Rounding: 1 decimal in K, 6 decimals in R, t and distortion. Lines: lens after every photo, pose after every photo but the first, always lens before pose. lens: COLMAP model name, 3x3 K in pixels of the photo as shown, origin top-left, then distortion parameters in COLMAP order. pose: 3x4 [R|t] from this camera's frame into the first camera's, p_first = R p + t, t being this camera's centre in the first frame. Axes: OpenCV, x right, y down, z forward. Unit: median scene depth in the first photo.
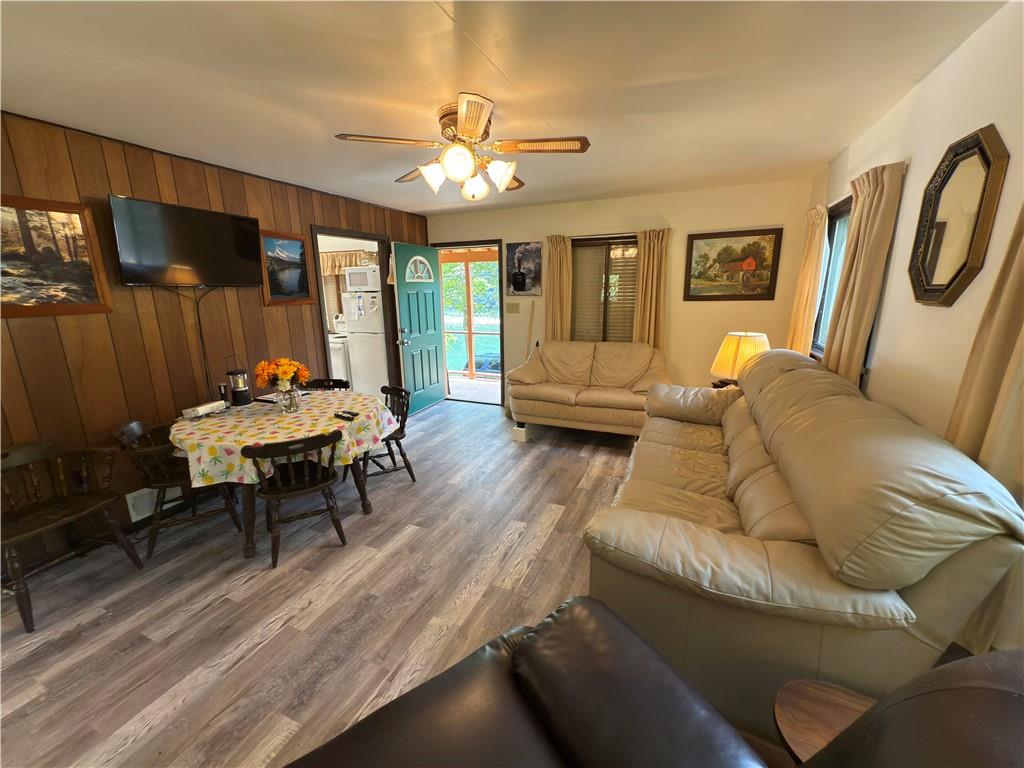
lens RADIAL K [[409.0, 0, 510.0], [0, 409.0, 381.8], [0, 0, 1]] dist [0.002674, 0.000015]
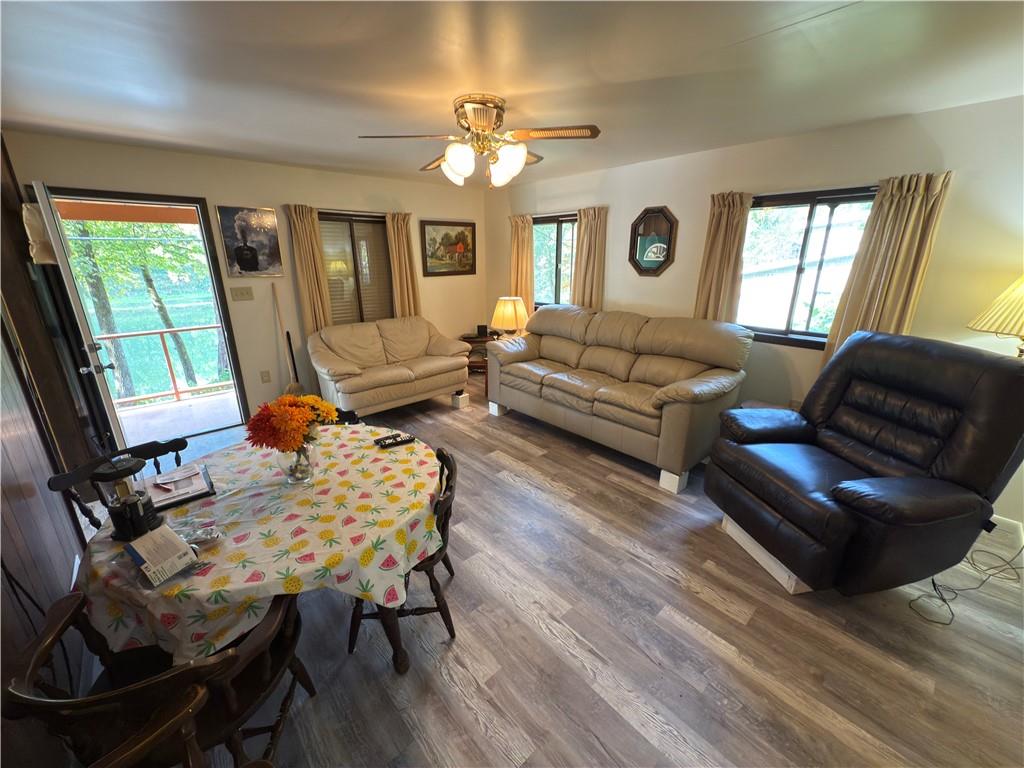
lens RADIAL K [[409.0, 0, 512.7], [0, 409.0, 385.0], [0, 0, 1]] dist [0.002674, 0.000015]
pose [[0.408679, -0.265531, 0.873198, -0.728481], [0.201336, 0.959402, 0.197514, -0.097824], [-0.890194, 0.095086, 0.445548, 0.333317]]
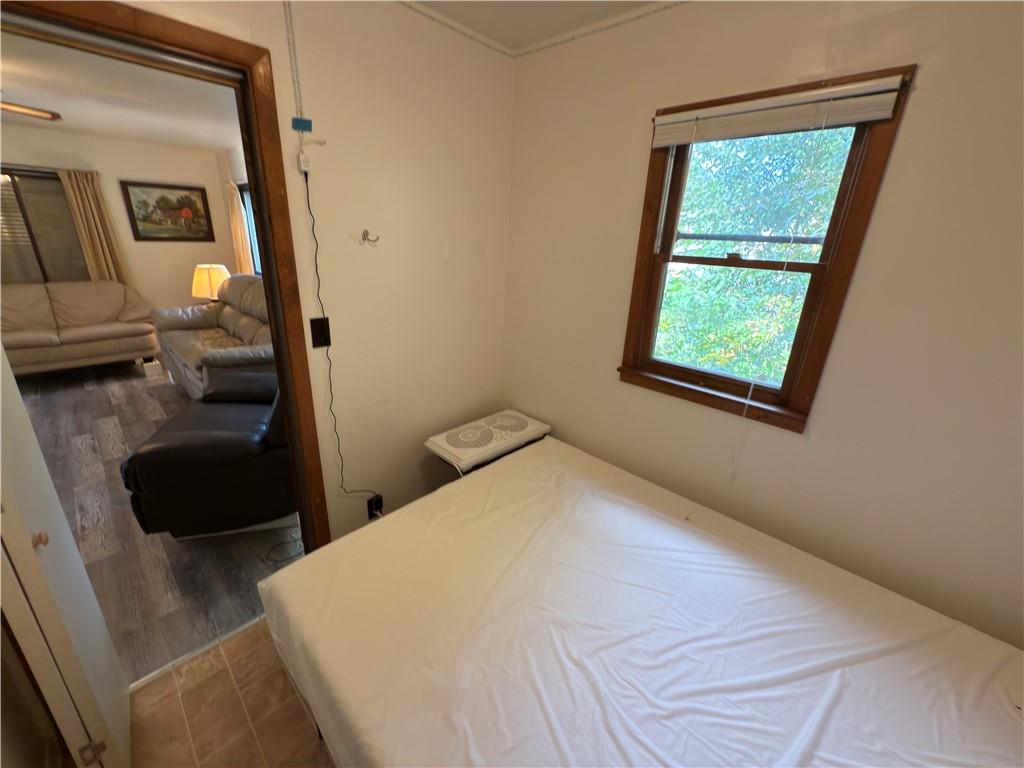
lens RADIAL K [[409.0, 0, 511.3], [0, 409.0, 381.2], [0, 0, 1]] dist [0.002674, 0.000015]
pose [[0.336543, -0.288246, 0.896467, -0.452247], [0.160602, 0.955621, 0.246974, 0.079287], [-0.927872, 0.060857, 0.367901, -0.468457]]
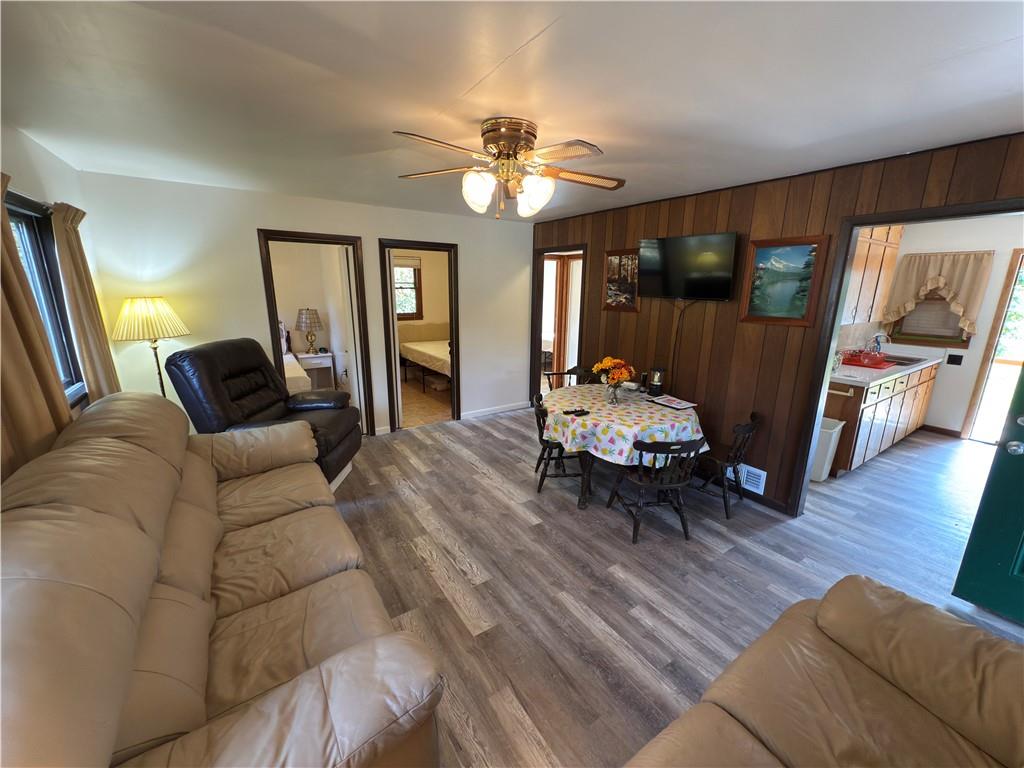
lens RADIAL K [[409.0, 0, 518.5], [0, 409.0, 385.9], [0, 0, 1]] dist [0.002674, 0.000015]
pose [[-0.525995, 0.211672, -0.823726, 0.481543], [-0.197287, 0.911748, 0.360269, -0.284206], [0.827289, 0.352010, -0.437815, 1.022453]]
